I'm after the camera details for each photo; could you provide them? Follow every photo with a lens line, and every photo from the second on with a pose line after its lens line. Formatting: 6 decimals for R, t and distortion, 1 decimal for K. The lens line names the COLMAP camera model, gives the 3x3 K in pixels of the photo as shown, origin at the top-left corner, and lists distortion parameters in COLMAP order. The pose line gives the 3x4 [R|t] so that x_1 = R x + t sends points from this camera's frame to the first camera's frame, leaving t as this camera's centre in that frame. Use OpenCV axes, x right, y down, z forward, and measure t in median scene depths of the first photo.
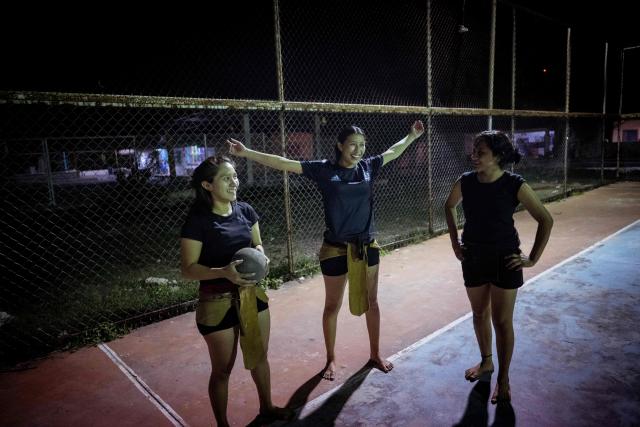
lens RADIAL K [[441.0, 0, 320.0], [0, 441.0, 213.5], [0, 0, 1]] dist [0.000403, 0.000798]
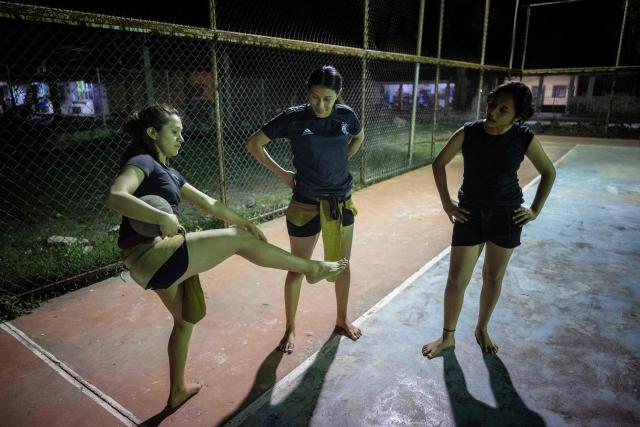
lens RADIAL K [[436.3, 0, 313.1], [0, 436.3, 215.9], [0, 0, 1]] dist [-0.000118, 0.000884]
pose [[0.978103, -0.013851, 0.207662, -0.079492], [-0.012735, 0.991930, 0.126142, -0.006214], [-0.207733, -0.126024, 0.970033, 0.099714]]
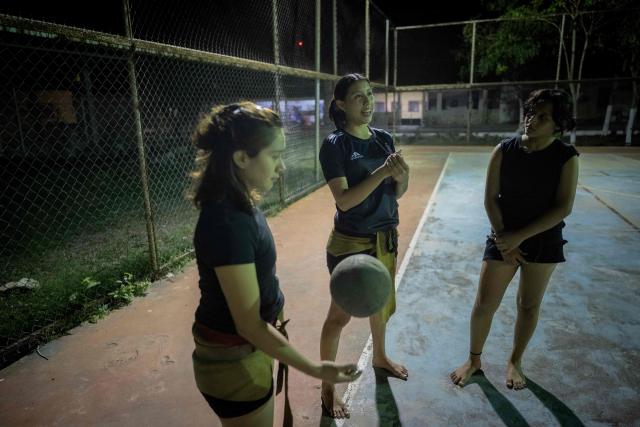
lens RADIAL K [[436.3, 0, 313.1], [0, 436.3, 215.9], [0, 0, 1]] dist [-0.000118, 0.000884]
pose [[0.870471, -0.089073, 0.484093, -0.197882], [0.049419, 0.994336, 0.094096, -0.018815], [-0.489732, -0.057985, 0.869943, 0.223119]]
